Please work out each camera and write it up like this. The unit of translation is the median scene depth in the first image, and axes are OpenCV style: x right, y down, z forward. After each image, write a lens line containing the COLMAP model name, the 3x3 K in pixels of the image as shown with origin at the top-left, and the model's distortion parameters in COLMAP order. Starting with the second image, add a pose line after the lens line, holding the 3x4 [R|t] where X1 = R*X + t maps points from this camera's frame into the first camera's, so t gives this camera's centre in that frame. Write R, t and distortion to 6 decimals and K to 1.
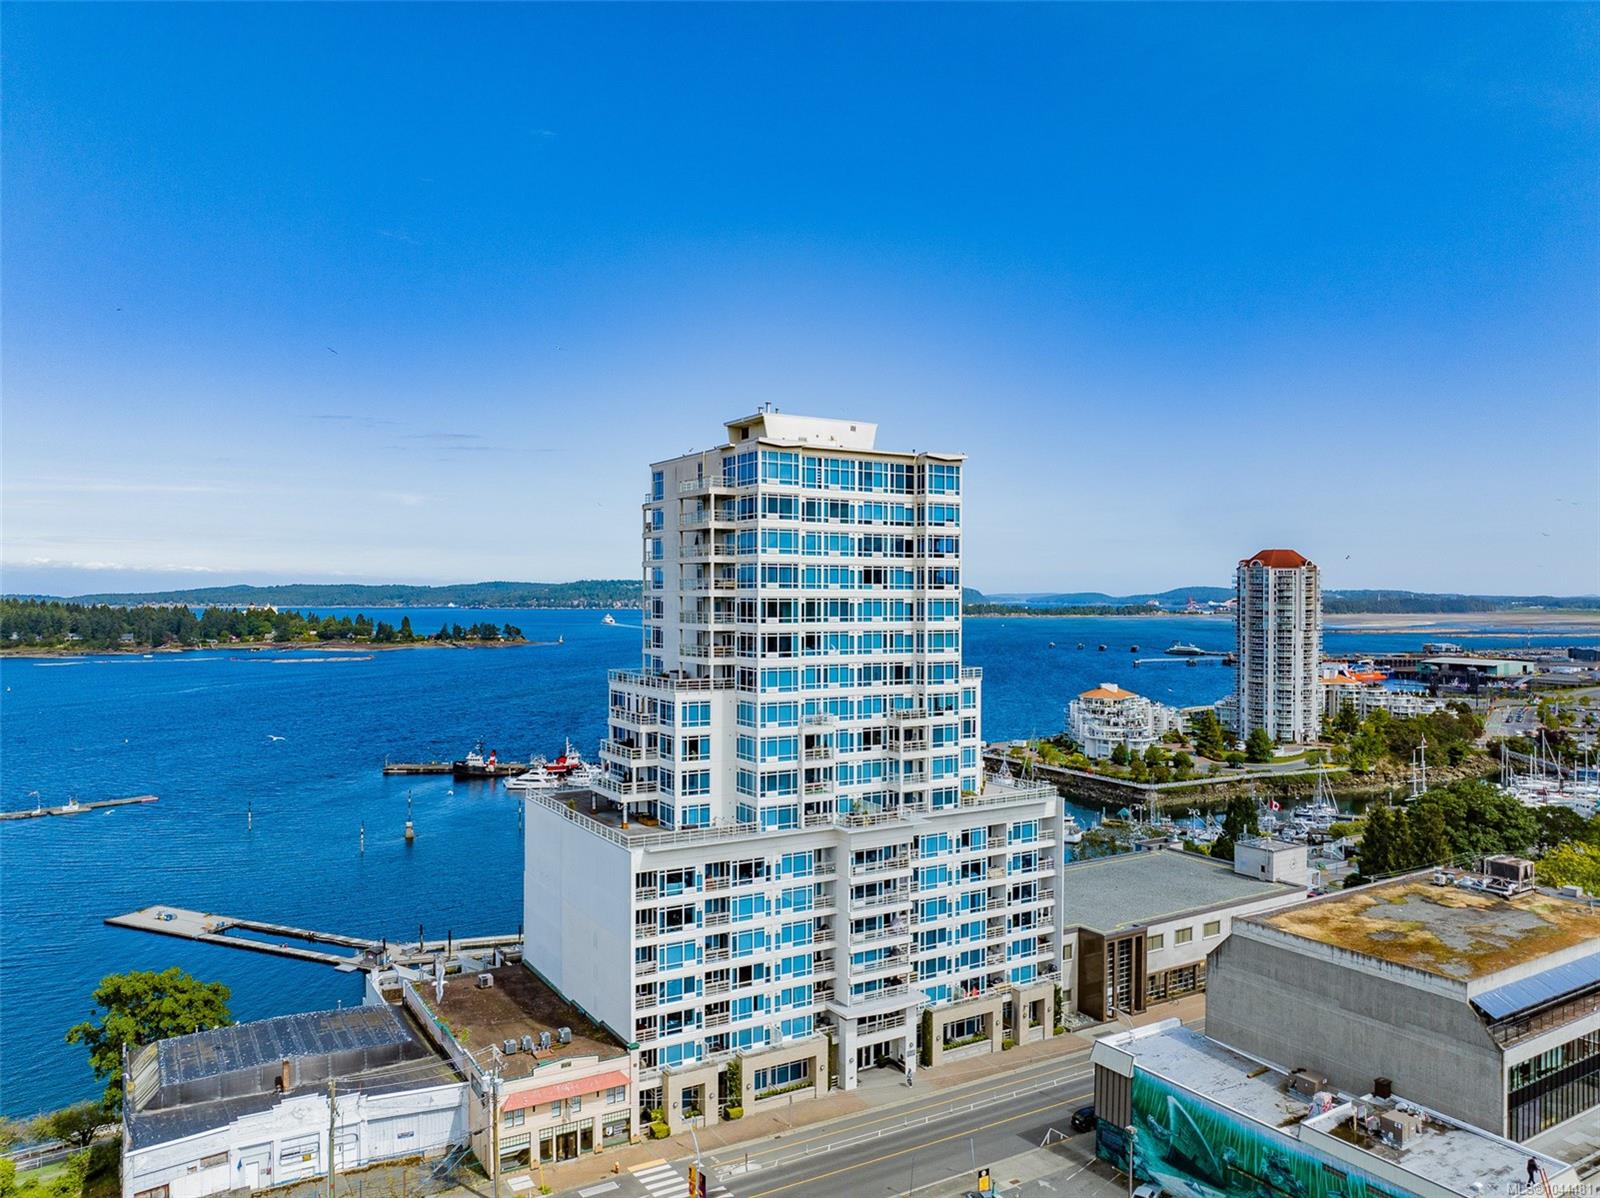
lens RADIAL K [[1119.1, 0, 800.0], [0, 1119.1, 599.0], [0, 0, 1]] dist [-0.040102, -0.002642]
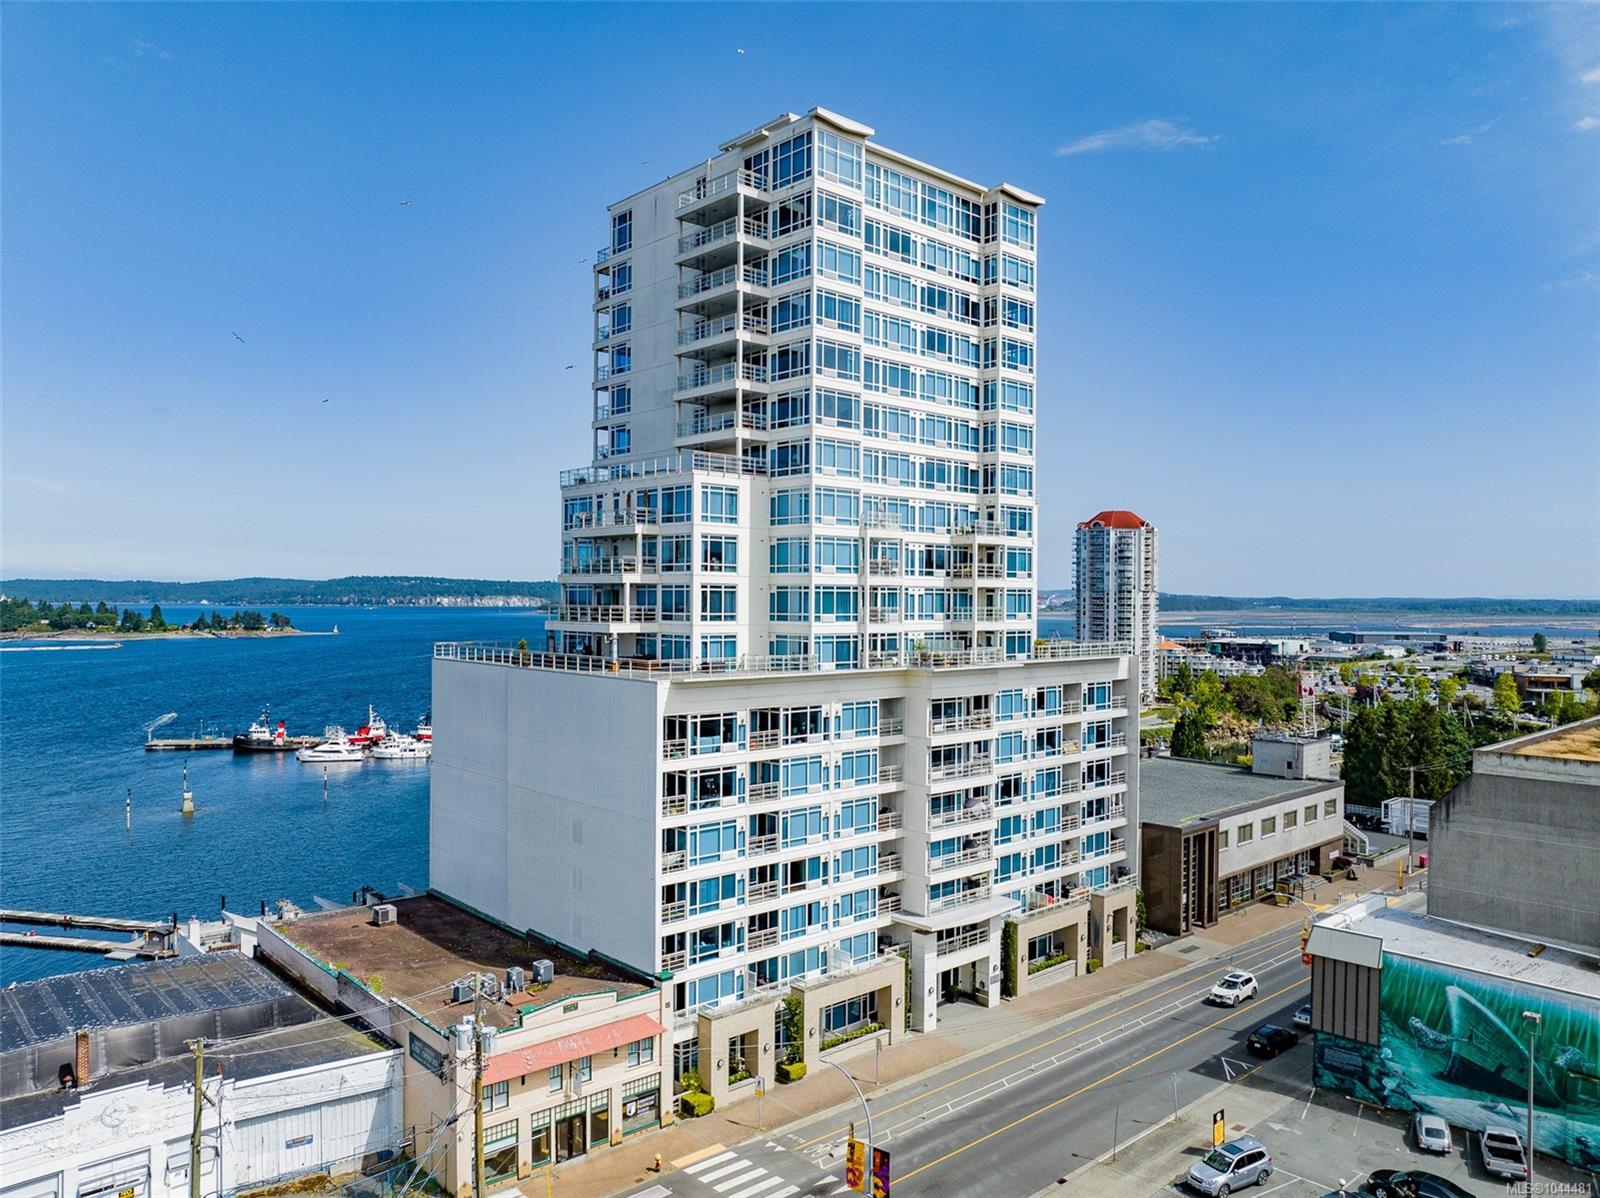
lens RADIAL K [[1123.9, 0, 800.0], [0, 1123.9, 599.0], [0, 0, 1]] dist [-0.036719, 0.000935]
pose [[0.982217, 0.002698, 0.187732, -0.174599], [-0.002869, 0.999996, 0.000639, 0.160862], [-0.187730, -0.001166, 0.982220, 0.303054]]
